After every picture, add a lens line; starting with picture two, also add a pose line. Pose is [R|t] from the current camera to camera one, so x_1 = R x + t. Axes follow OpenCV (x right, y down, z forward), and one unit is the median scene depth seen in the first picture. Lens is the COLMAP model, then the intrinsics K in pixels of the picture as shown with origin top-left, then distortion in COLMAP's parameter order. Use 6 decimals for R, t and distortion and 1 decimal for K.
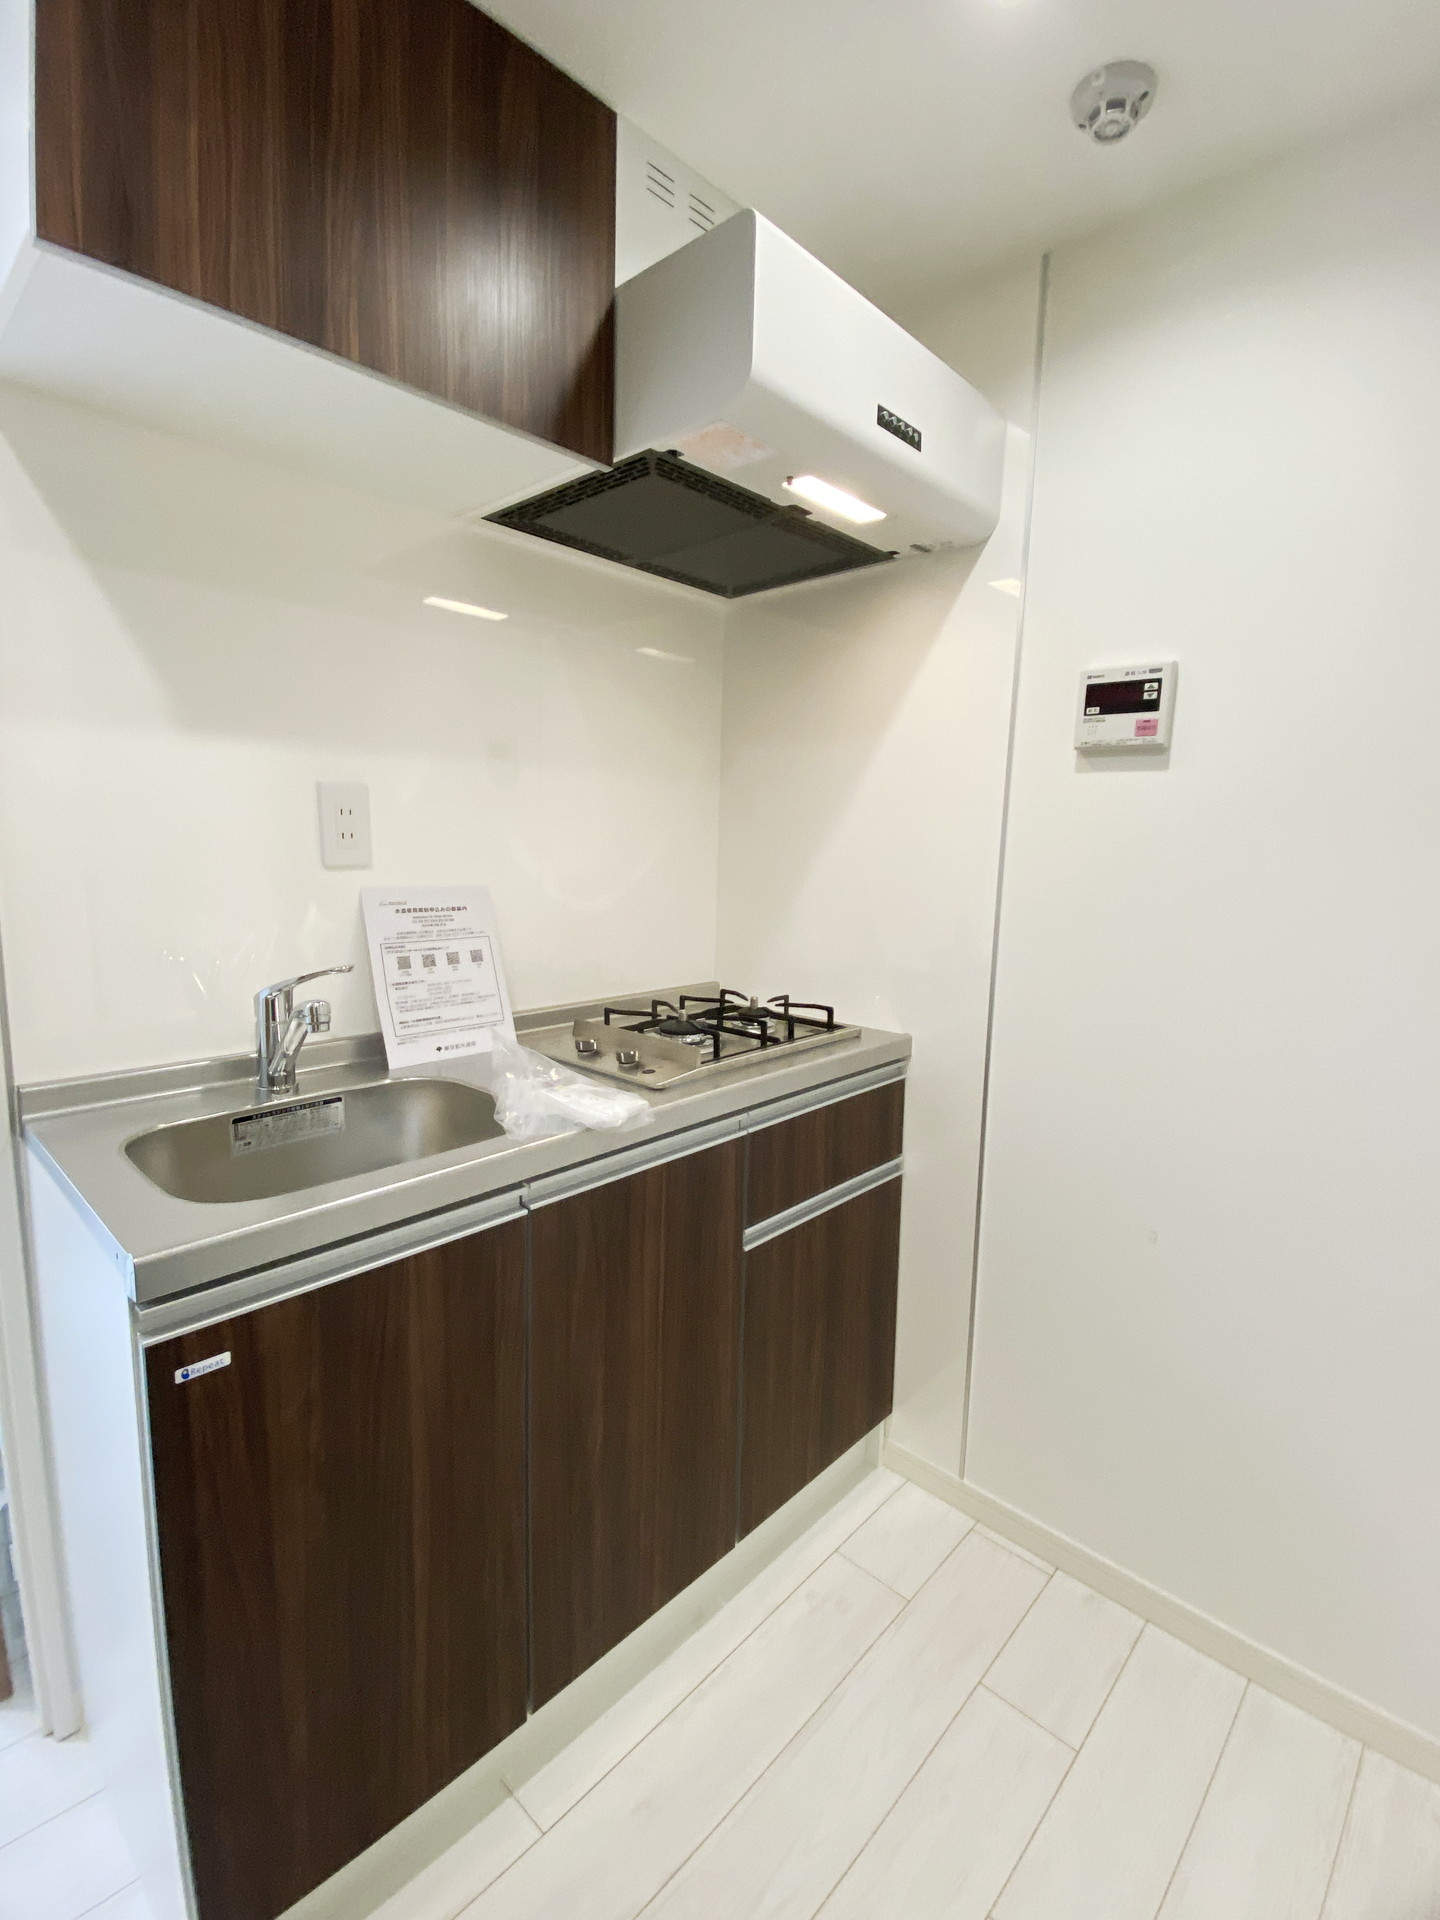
lens RADIAL K [[878.0, 0, 720.5], [0, 878.0, 957.0], [0, 0, 1]] dist [0.004413, -0.008720]
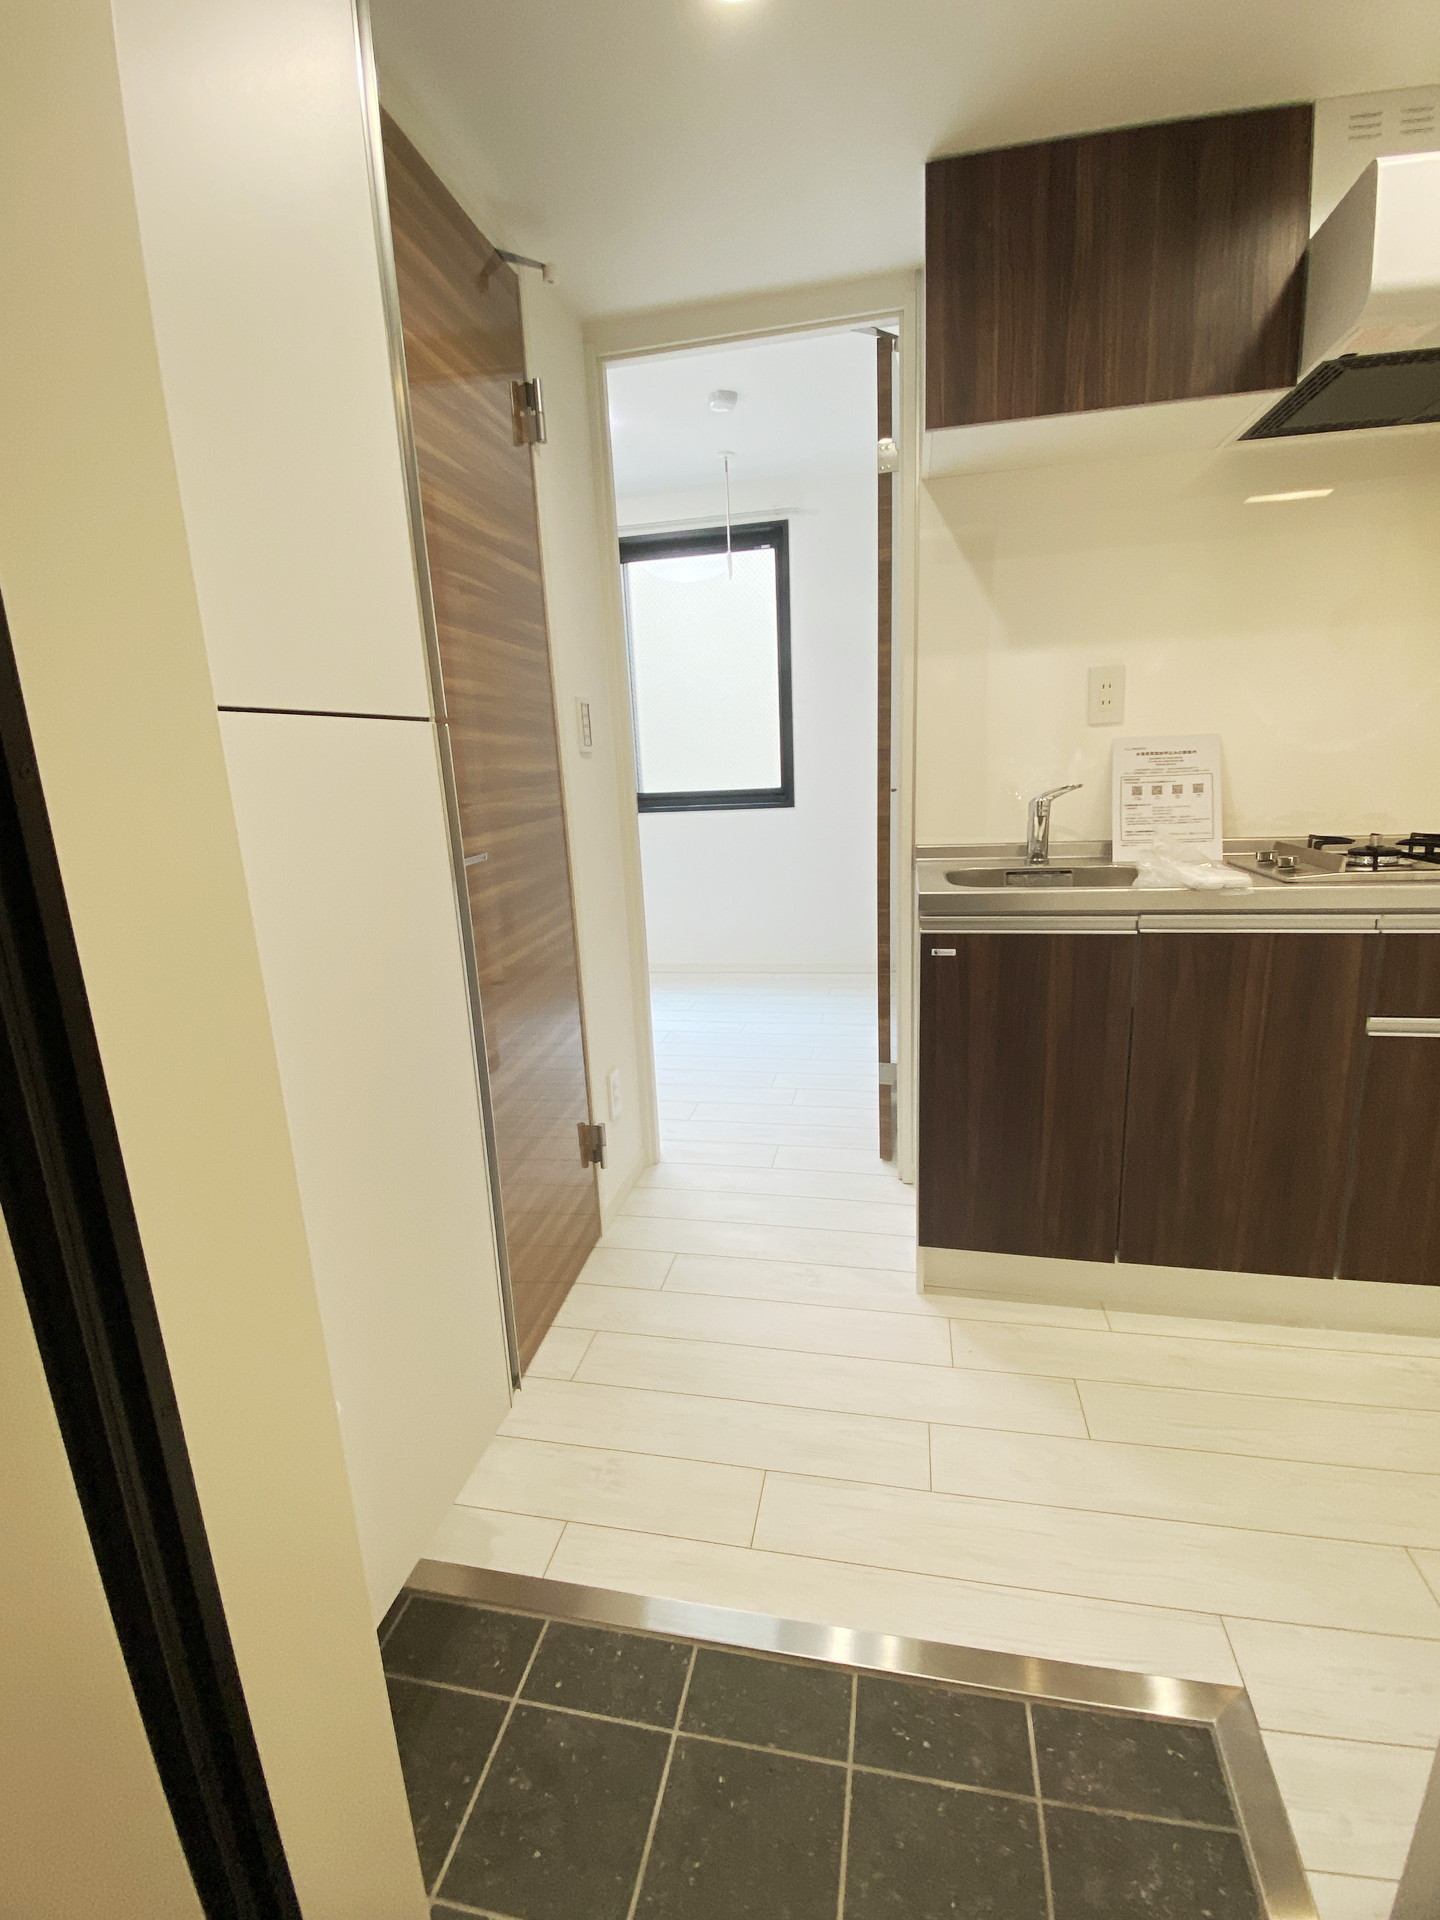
lens RADIAL K [[878.0, 0, 721.2], [0, 878.0, 961.5], [0, 0, 1]] dist [0.004413, -0.008720]
pose [[0.529160, 0.148880, -0.835359, 0.528979], [-0.057478, 0.988515, 0.139766, 0.122709], [0.846573, -0.025944, 0.531640, -0.351291]]
